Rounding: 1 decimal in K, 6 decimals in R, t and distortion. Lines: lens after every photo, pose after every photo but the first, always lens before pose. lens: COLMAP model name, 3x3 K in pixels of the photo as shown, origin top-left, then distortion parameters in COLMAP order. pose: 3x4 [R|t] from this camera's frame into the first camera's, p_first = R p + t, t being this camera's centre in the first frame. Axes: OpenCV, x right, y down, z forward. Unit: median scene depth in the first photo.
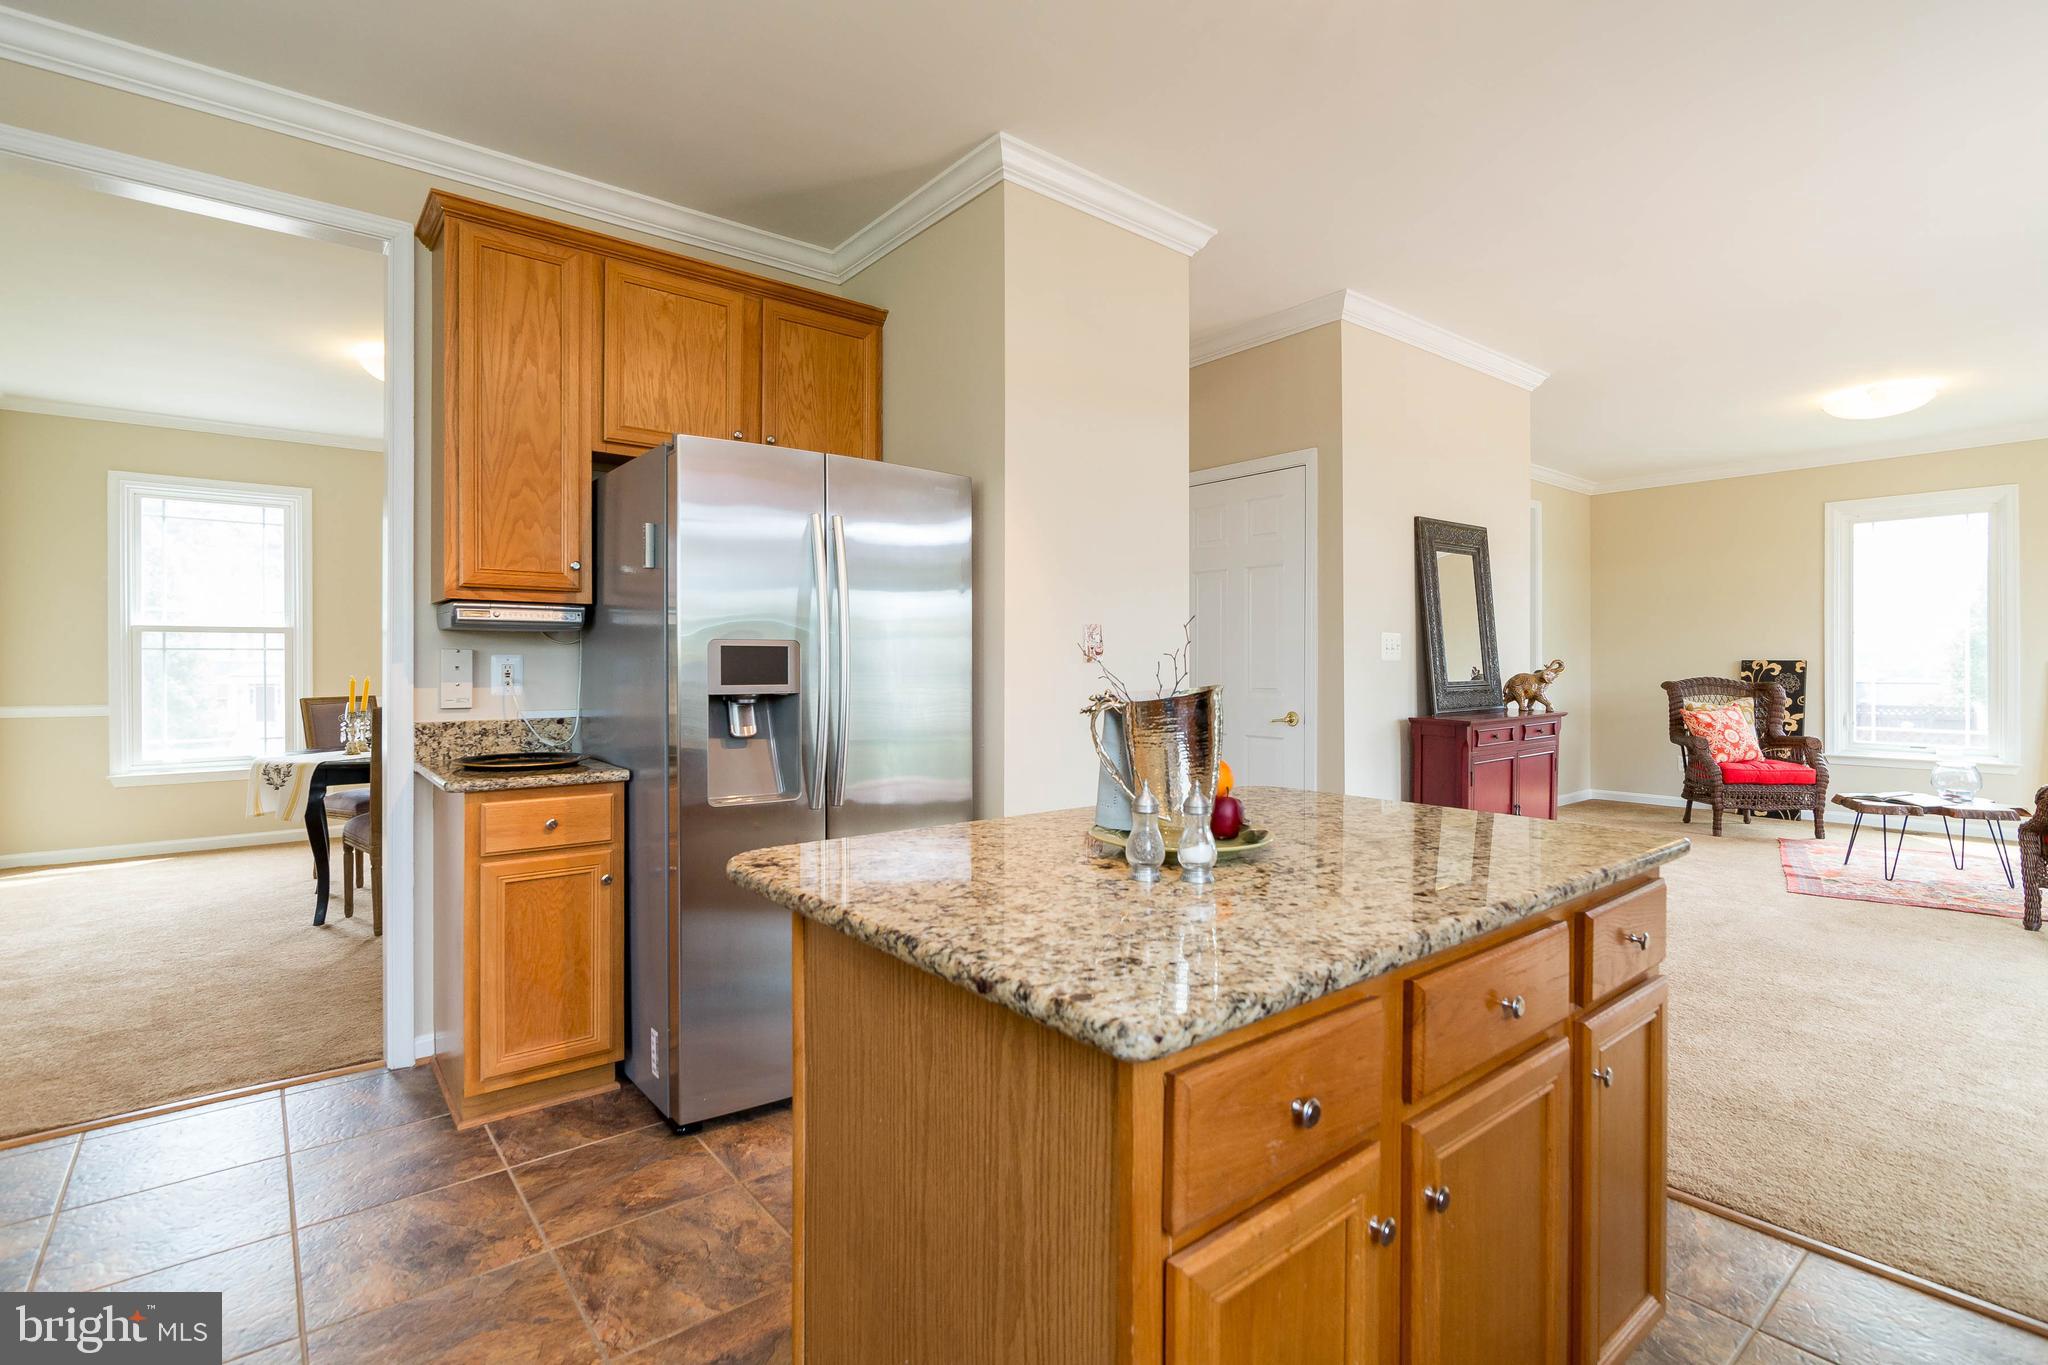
lens RADIAL K [[940.9, 0, 1030.1], [0, 940.9, 670.6], [0, 0, 1]] dist [-0.006065, -0.000557]
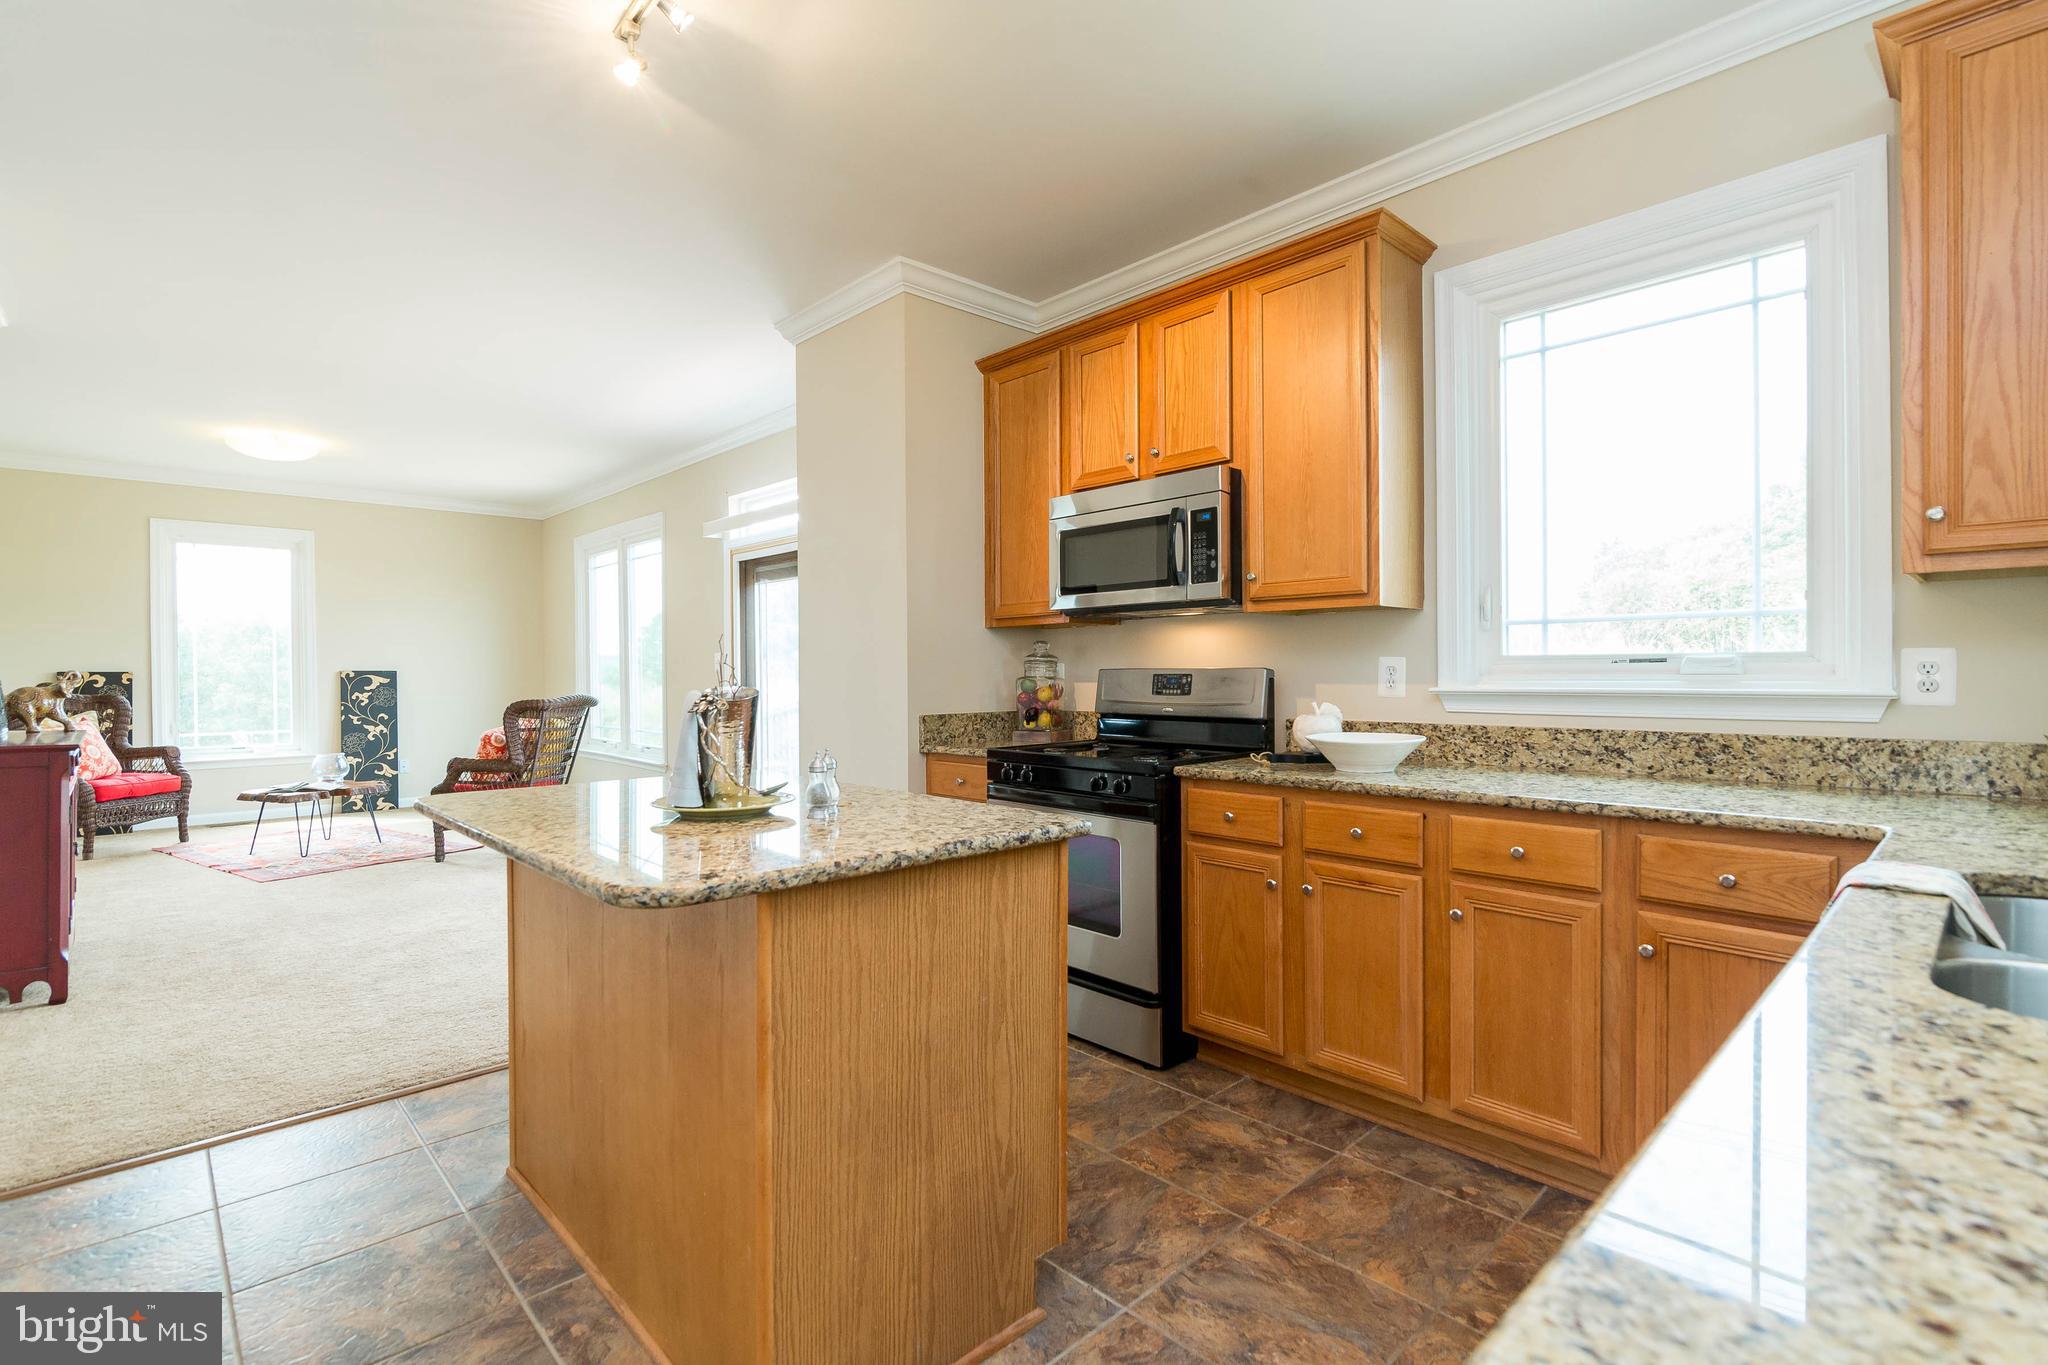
lens RADIAL K [[940.9, 0, 1022.4], [0, 940.9, 670.6], [0, 0, 1]] dist [-0.006065, -0.000557]
pose [[-0.075960, 0.000170, 0.997111, -0.258800], [0.012726, 0.999919, 0.000799, -0.001042], [-0.997030, 0.012750, -0.075956, 0.136744]]
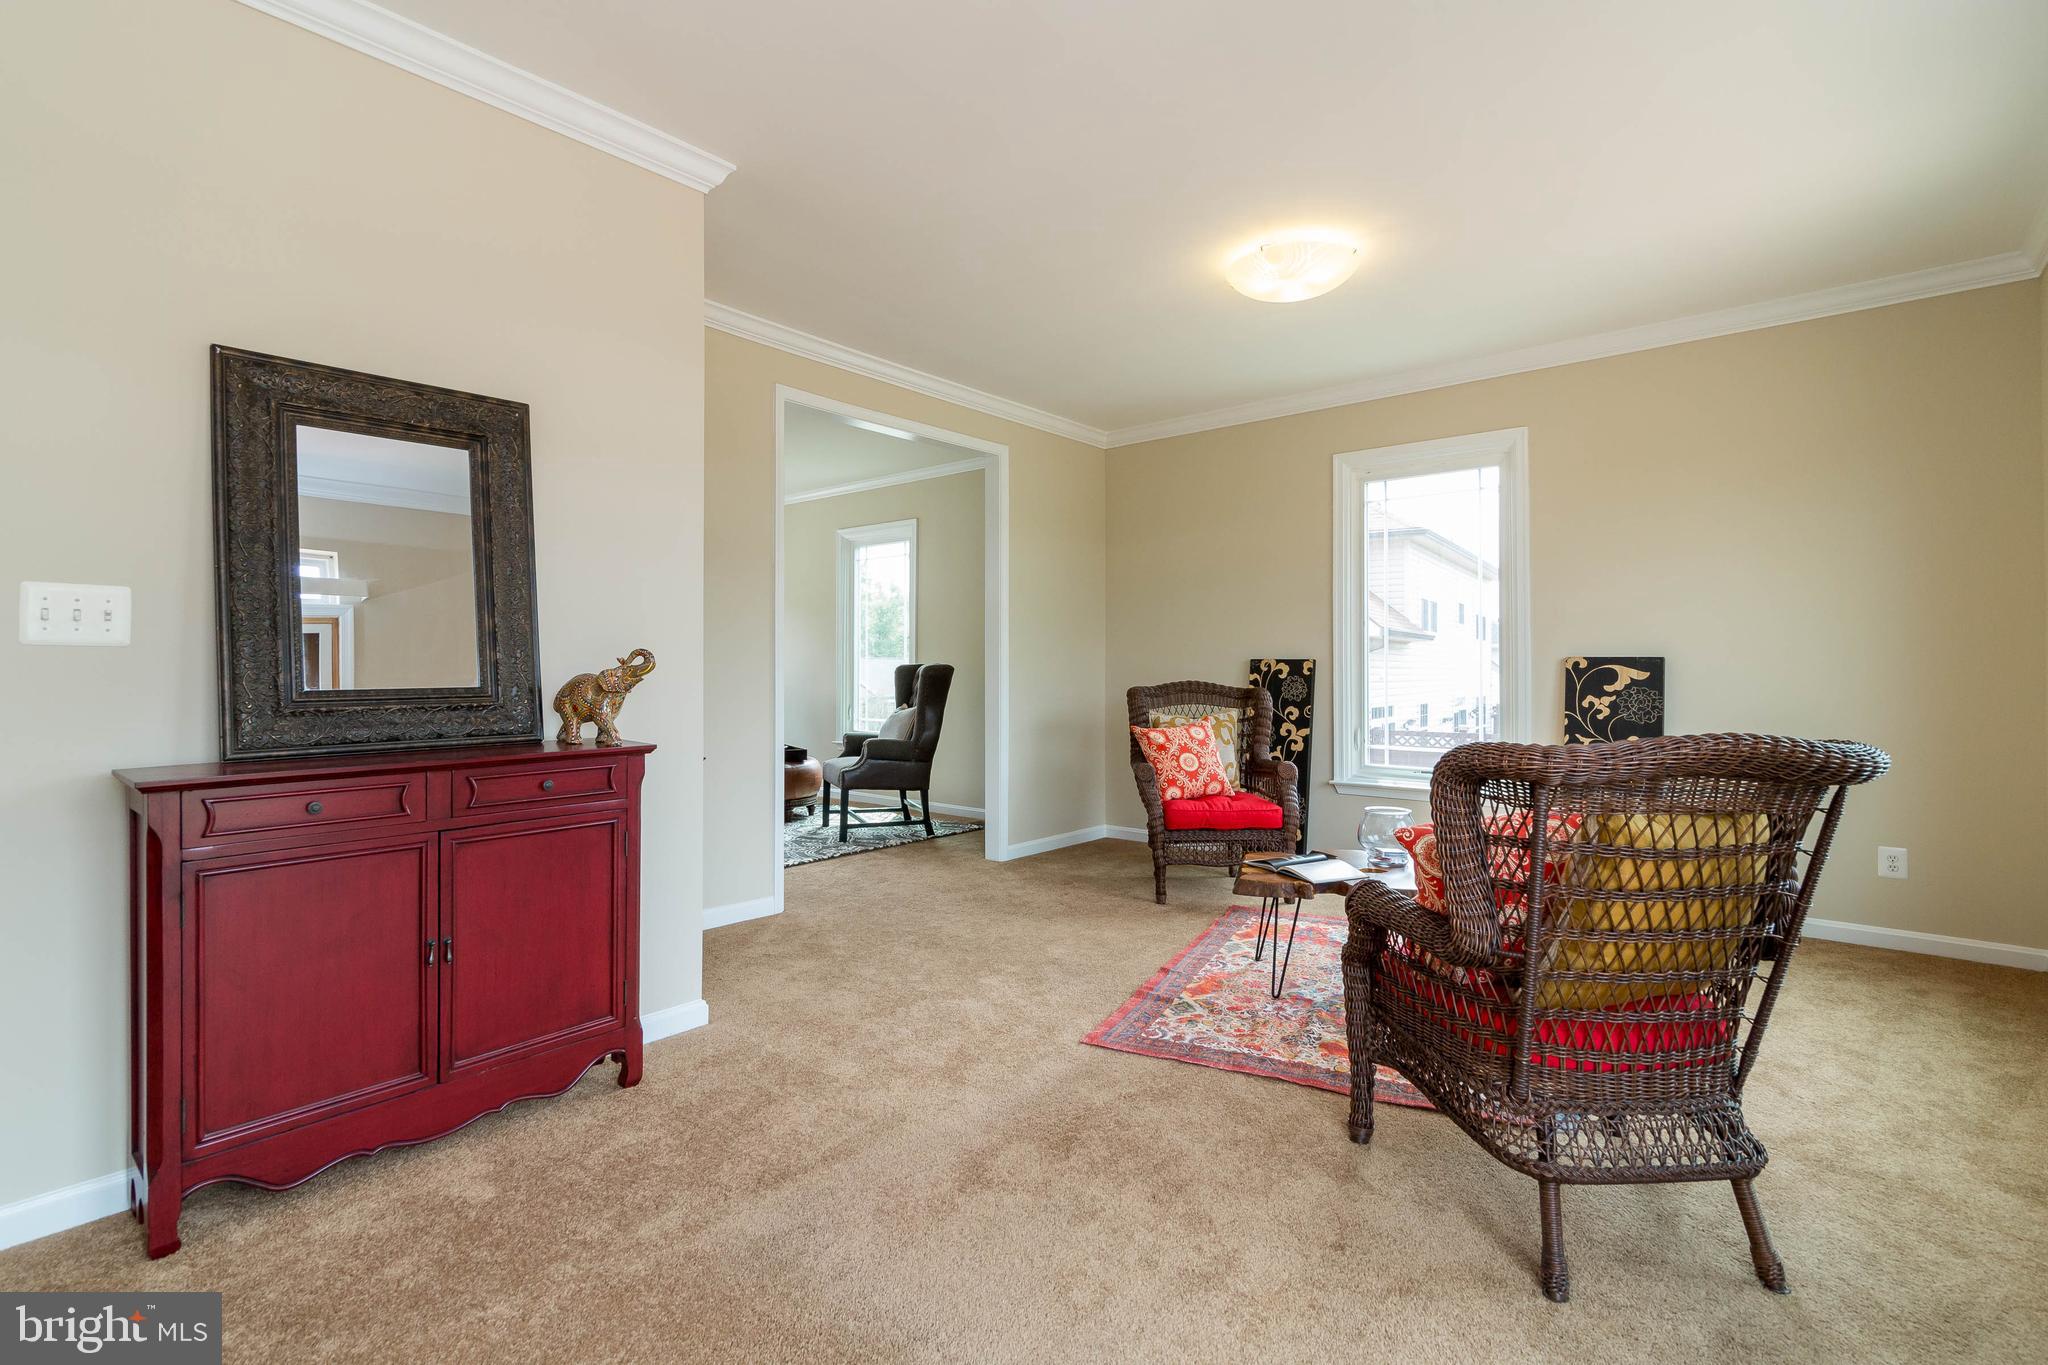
lens RADIAL K [[940.9, 0, 1016.1], [0, 940.9, 664.1], [0, 0, 1]] dist [-0.006065, -0.000557]
pose [[0.983795, 0.002392, 0.179282, 0.482118], [-0.000196, 0.999925, -0.012269, 0.002876], [-0.179298, 0.012035, 0.983721, 0.304750]]
